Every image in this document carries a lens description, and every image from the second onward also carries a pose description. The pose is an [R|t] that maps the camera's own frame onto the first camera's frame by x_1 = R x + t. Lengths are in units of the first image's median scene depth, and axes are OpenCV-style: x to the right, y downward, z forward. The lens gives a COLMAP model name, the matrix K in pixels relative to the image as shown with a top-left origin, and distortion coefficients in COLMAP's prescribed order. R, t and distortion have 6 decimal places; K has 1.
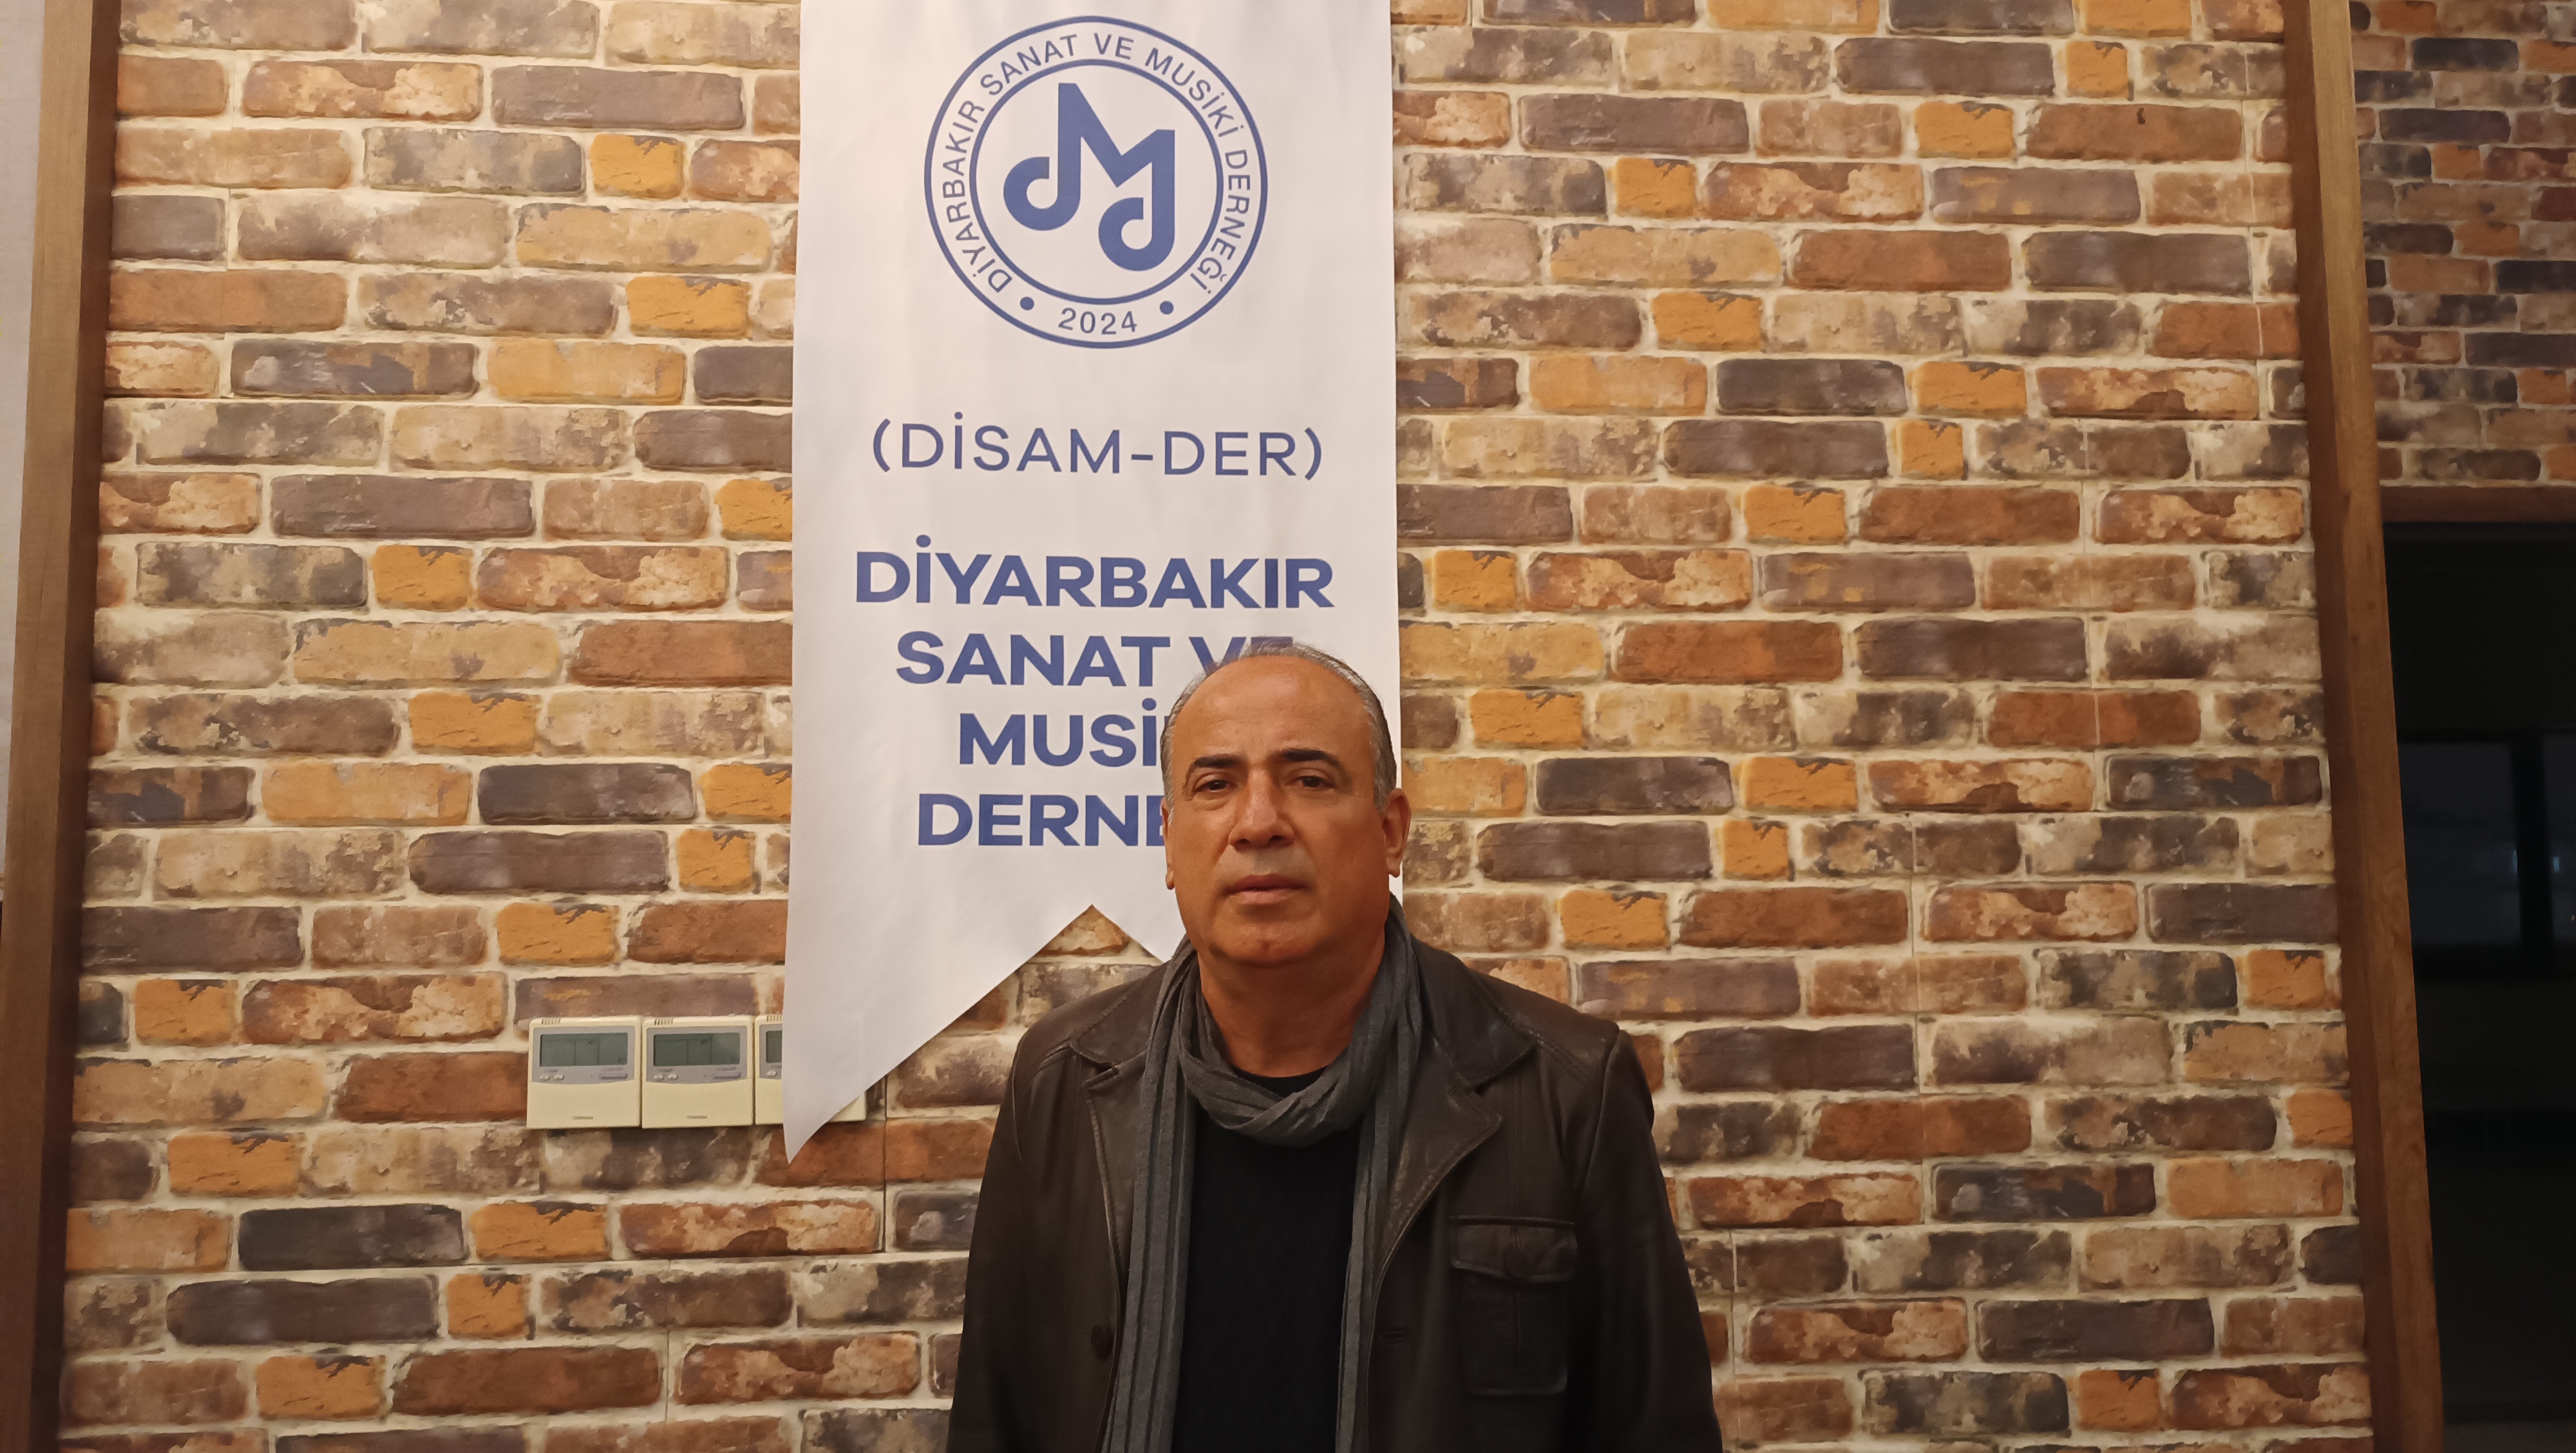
lens RADIAL K [[1859.5, 0, 1290.0], [0, 1859.5, 709.2], [0, 0, 1]] dist [0.030435, -0.005072]
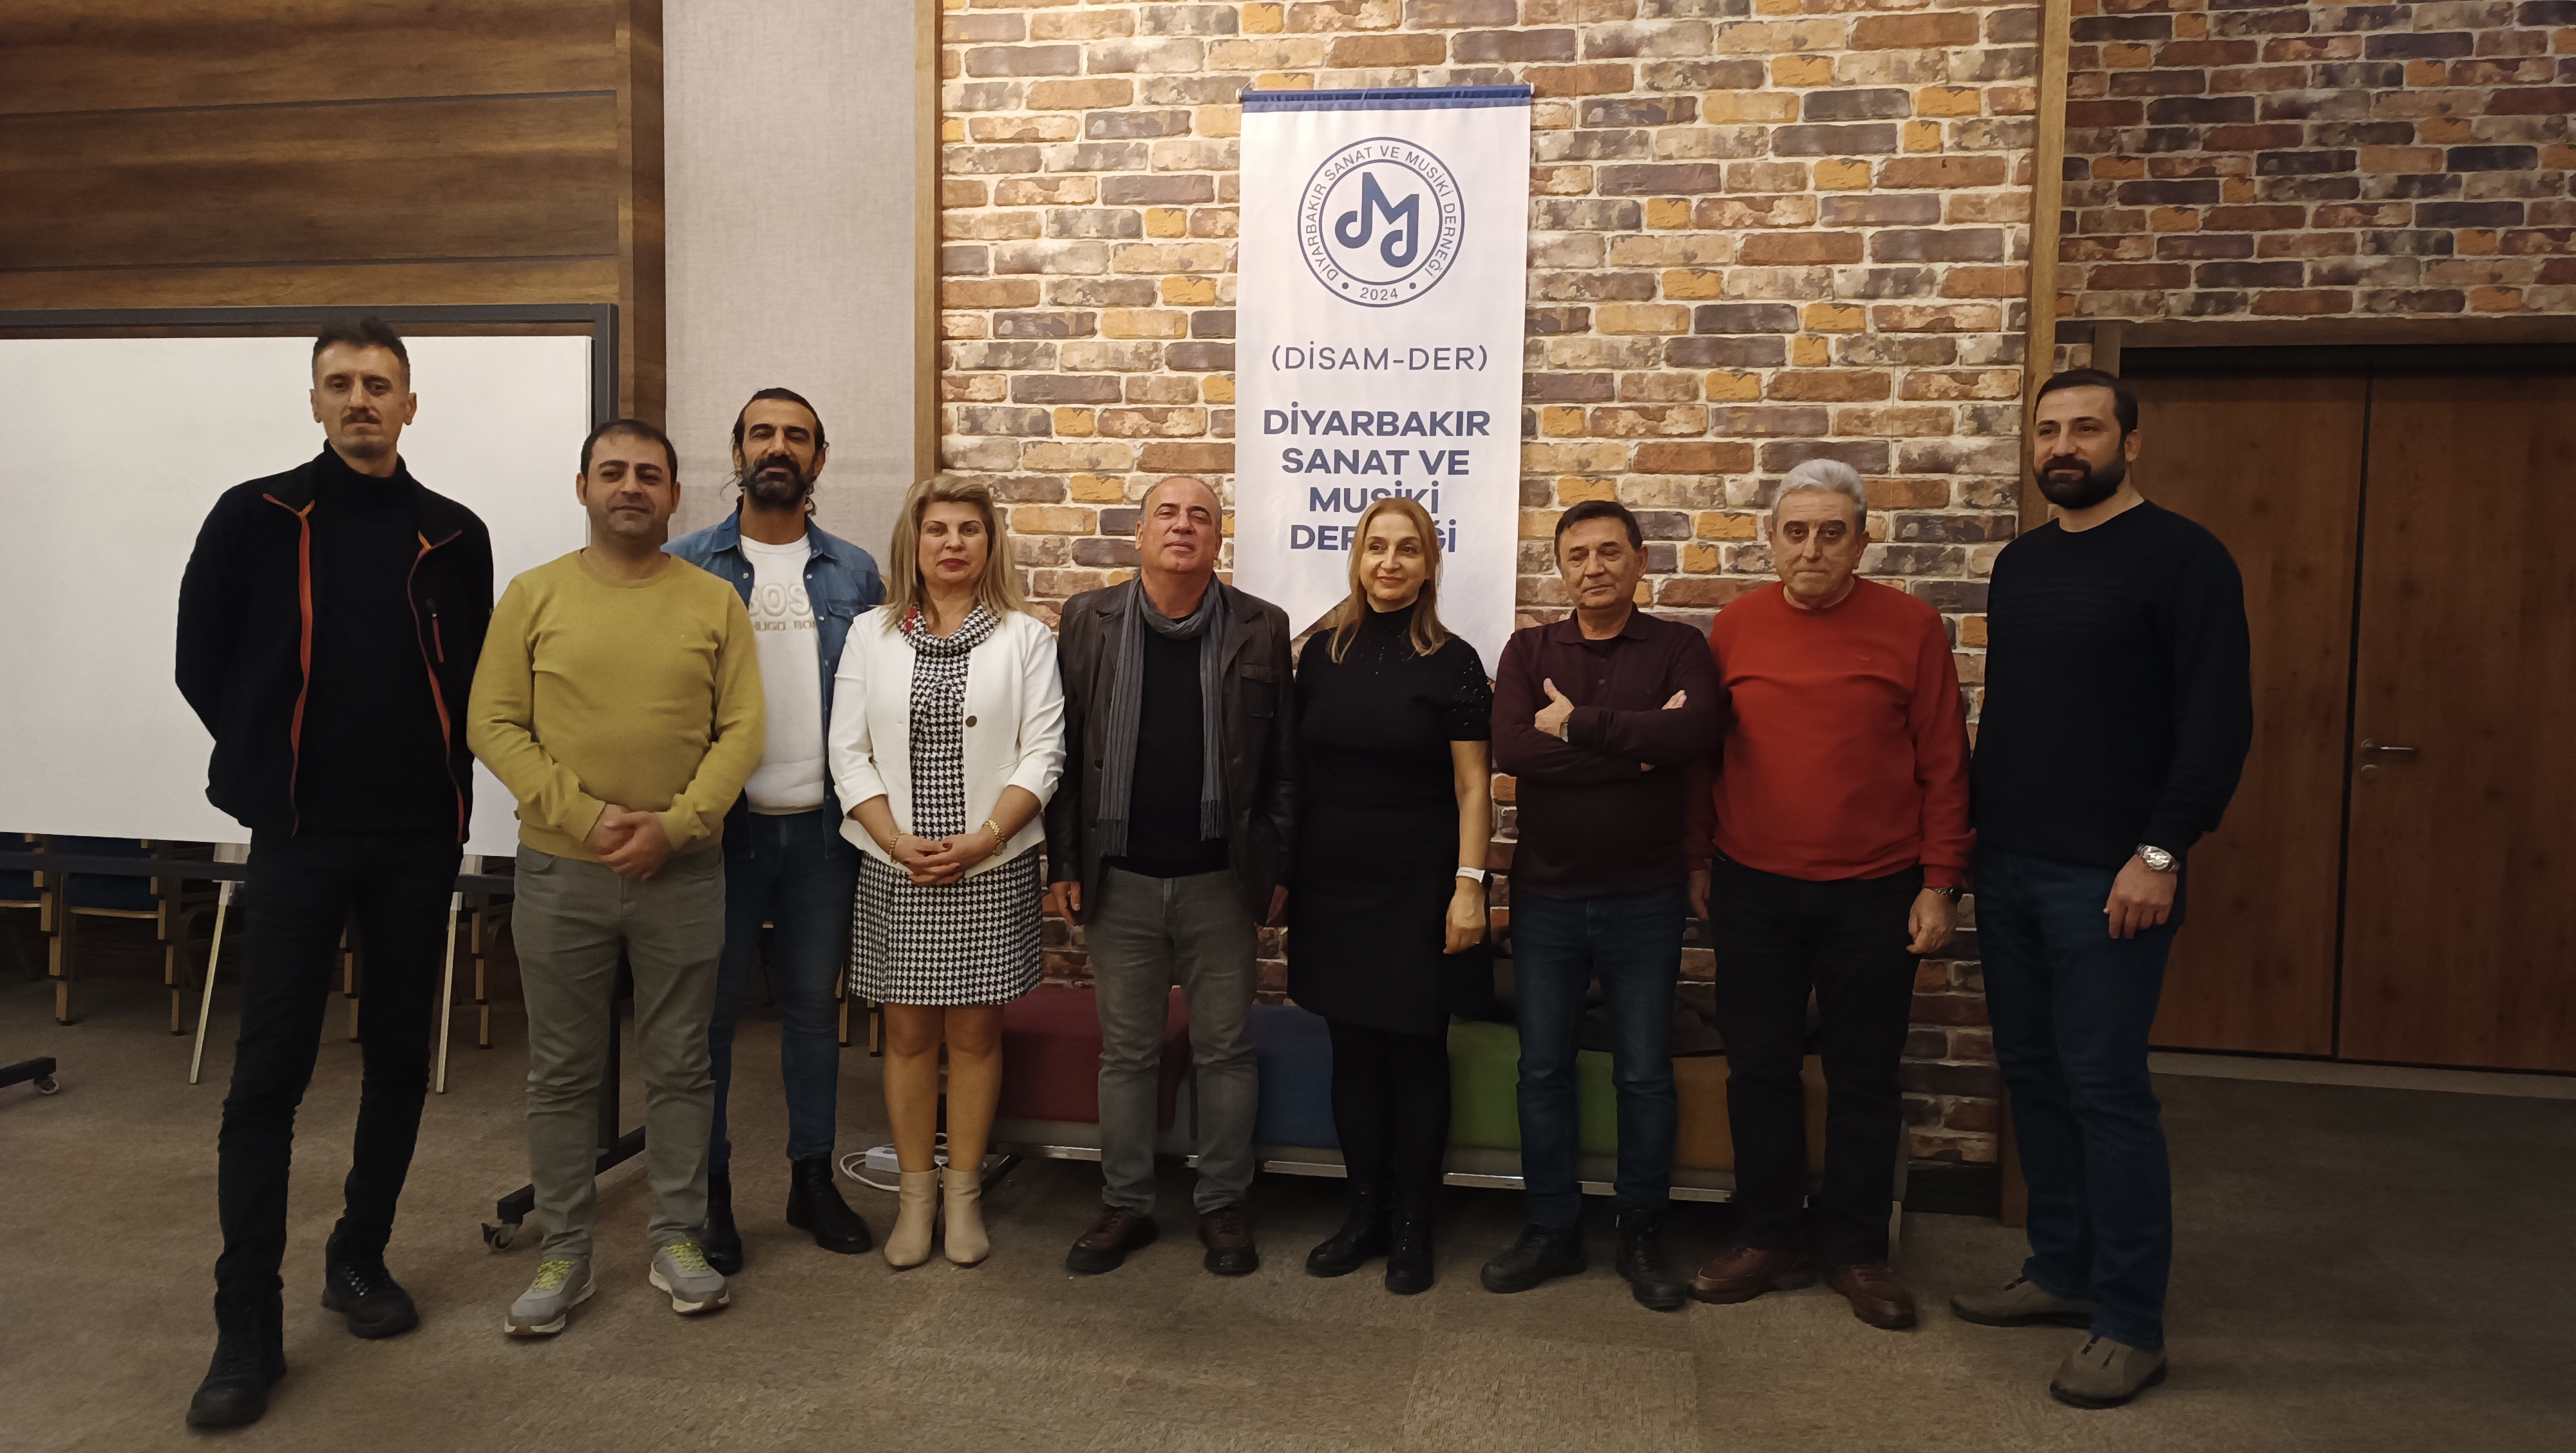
lens RADIAL K [[1859.5, 0, 1293.7], [0, 1859.5, 715.1], [0, 0, 1]] dist [0.030435, -0.005072]
pose [[0.968697, 0.041028, -0.244831, 0.322894], [-0.004549, 0.989016, 0.147737, -0.051667], [0.248203, -0.141998, 0.958244, -1.039794]]
